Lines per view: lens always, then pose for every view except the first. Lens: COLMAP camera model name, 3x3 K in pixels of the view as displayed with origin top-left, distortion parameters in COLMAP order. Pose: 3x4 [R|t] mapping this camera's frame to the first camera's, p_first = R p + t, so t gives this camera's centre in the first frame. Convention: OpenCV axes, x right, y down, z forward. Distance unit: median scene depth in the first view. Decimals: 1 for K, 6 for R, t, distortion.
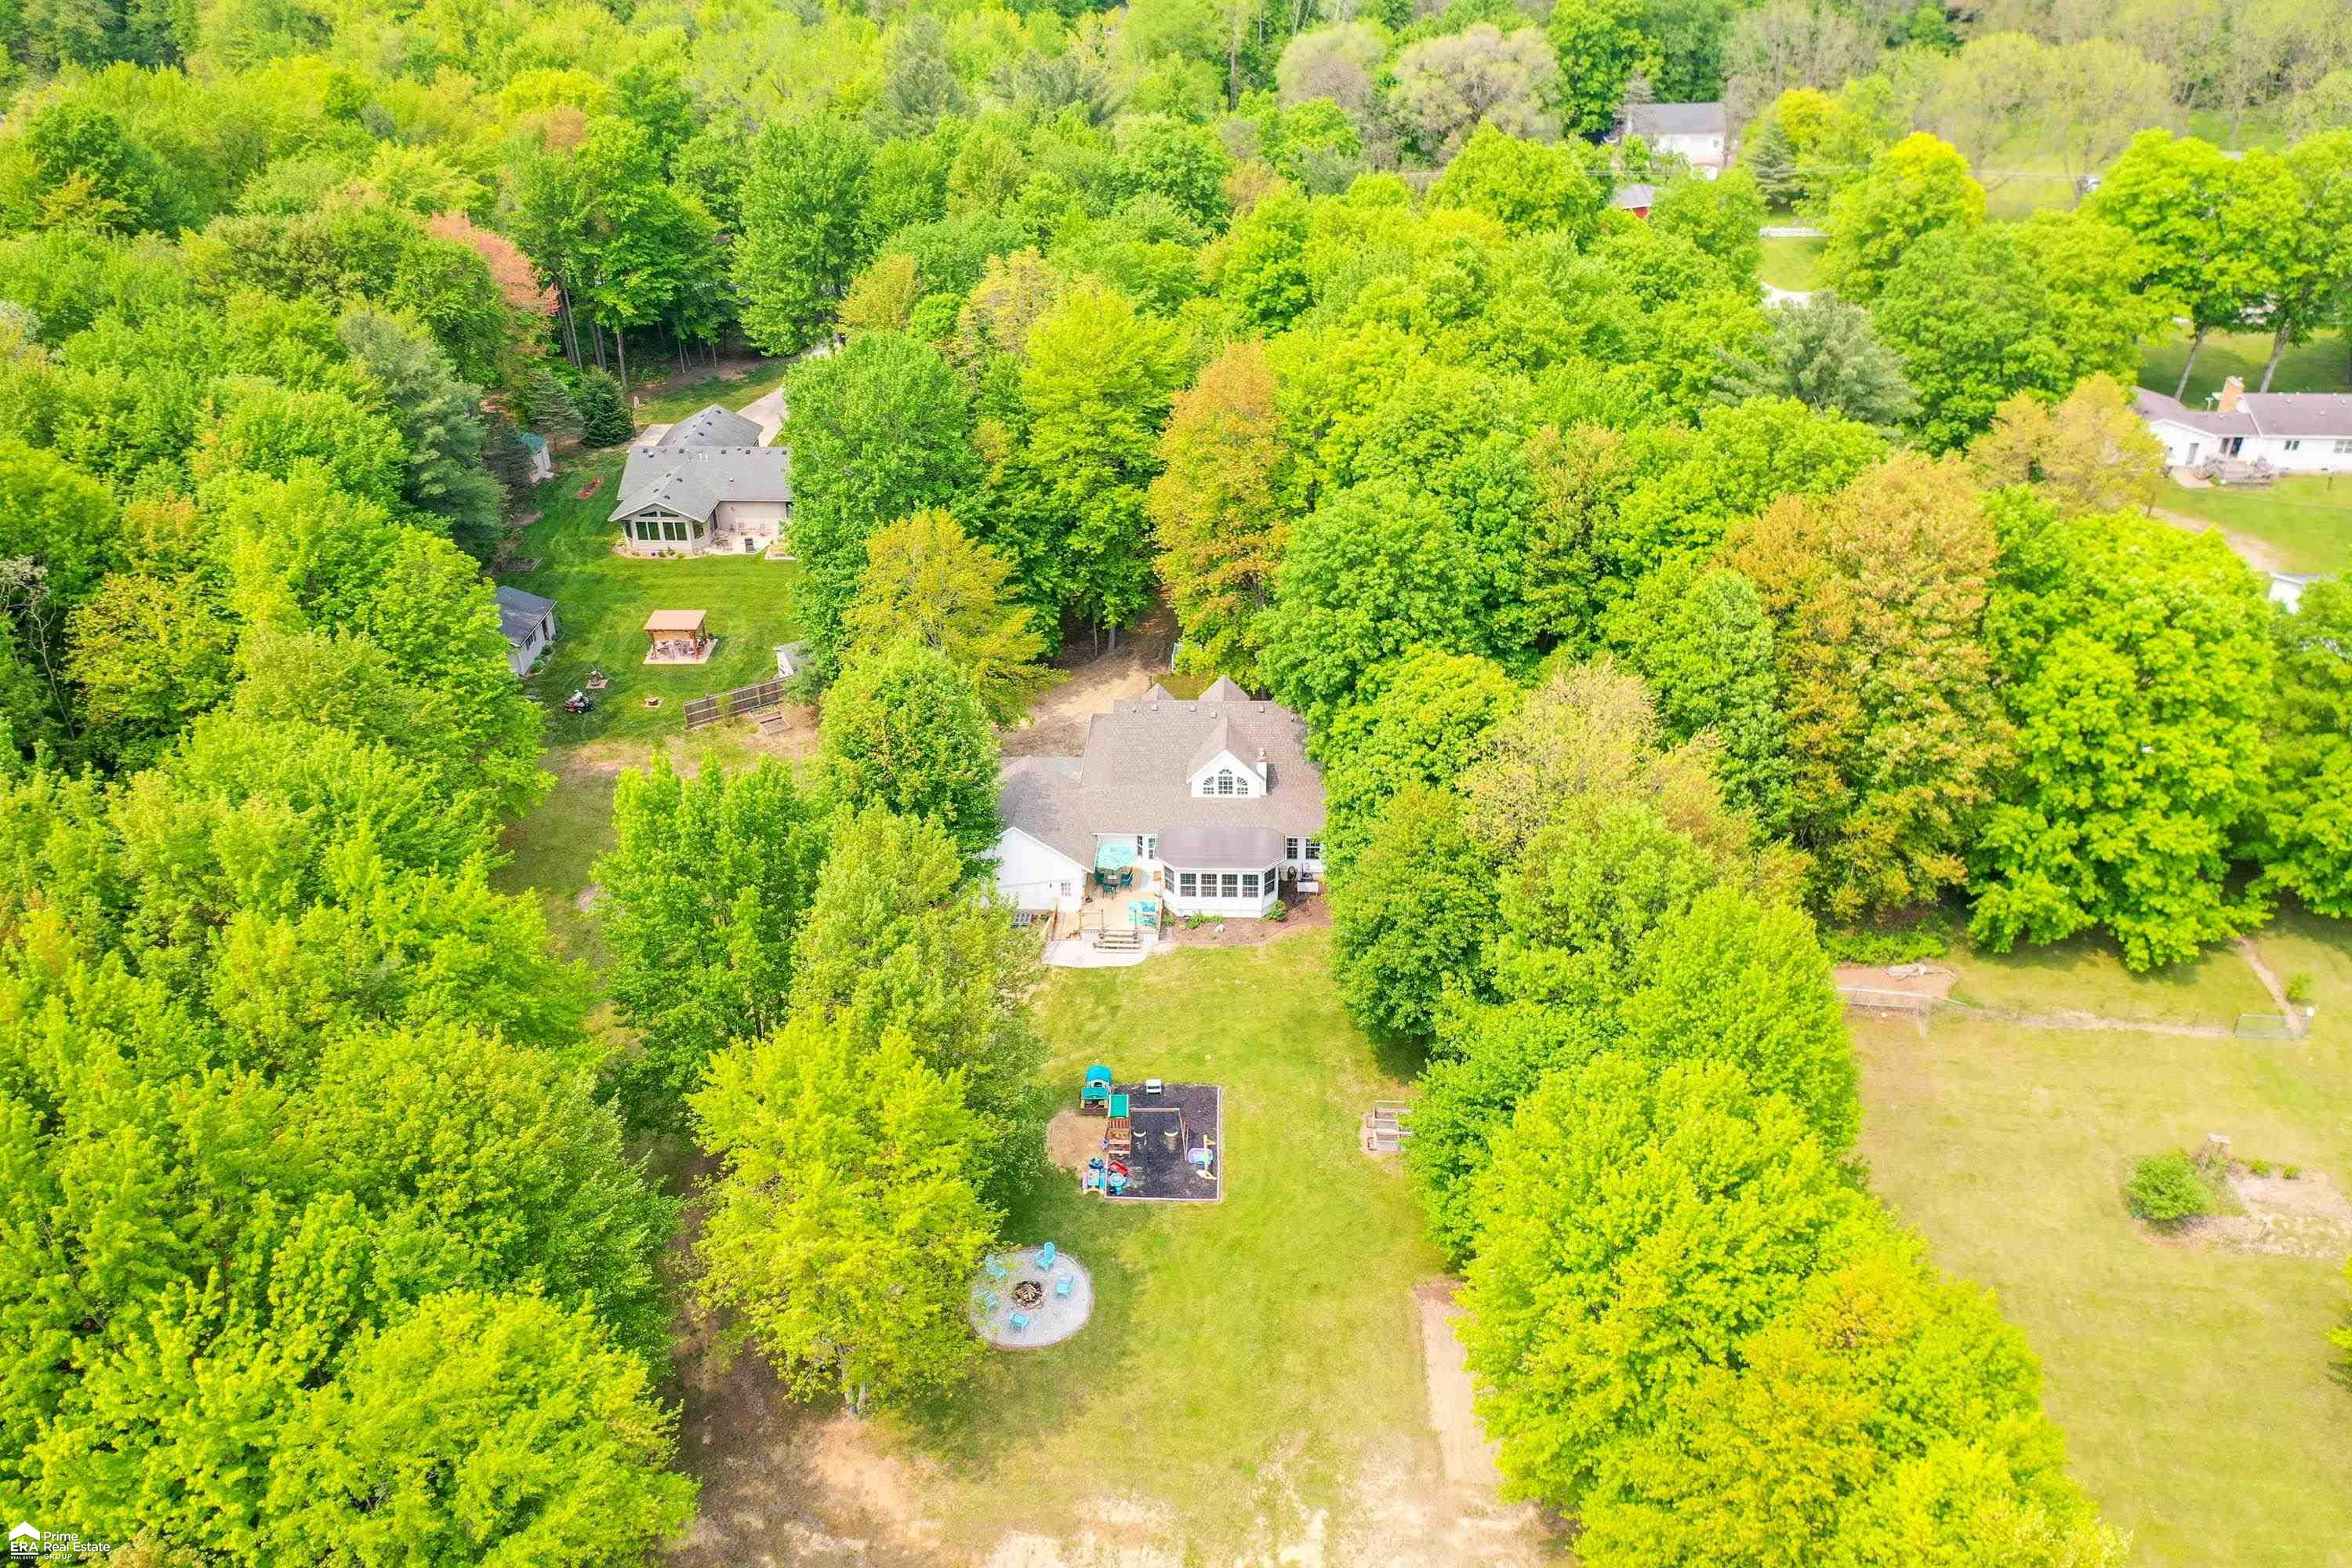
lens RADIAL K [[1942.0, 0, 1172.3], [0, 1942.0, 781.7], [0, 0, 1]] dist [0.018909, -0.002759]
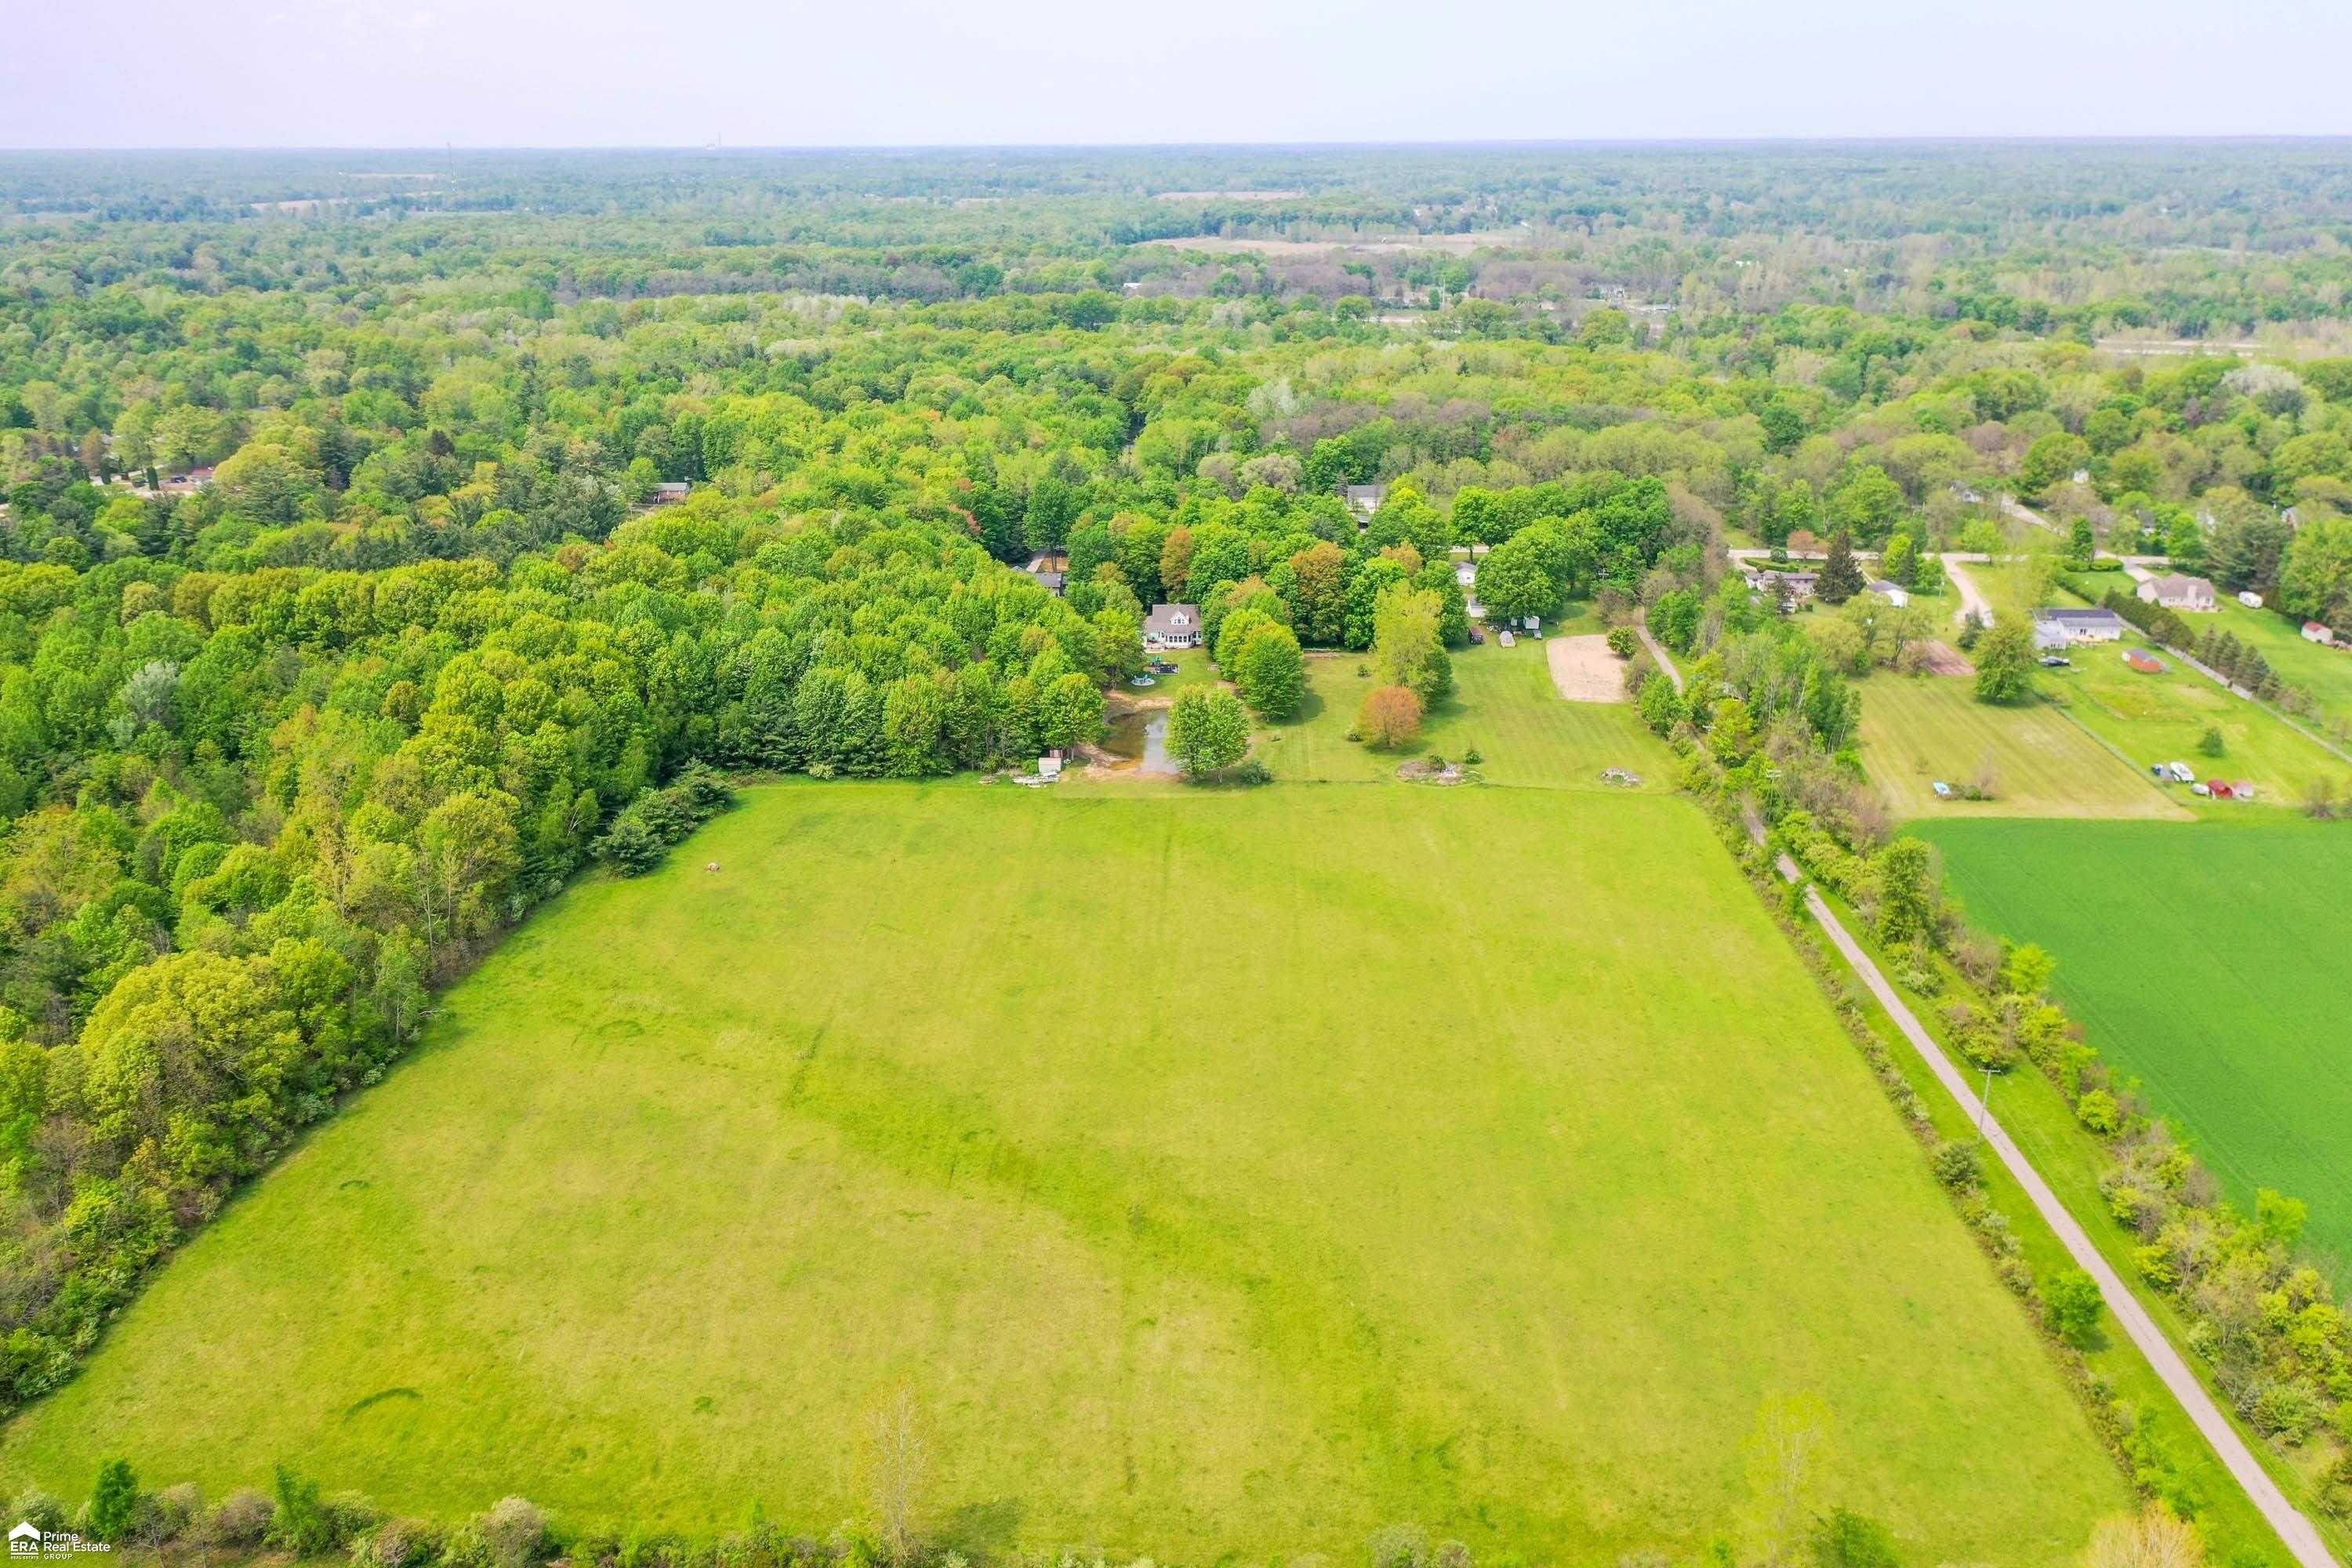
lens RADIAL K [[1942.0, 0, 1177.2], [0, 1942.0, 784.4], [0, 0, 1]] dist [0.018909, -0.002759]
pose [[0.999628, -0.003114, 0.027086, -0.083585], [0.008465, 0.979808, -0.199759, 1.082905], [-0.025917, 0.199914, 0.979471, -2.794739]]
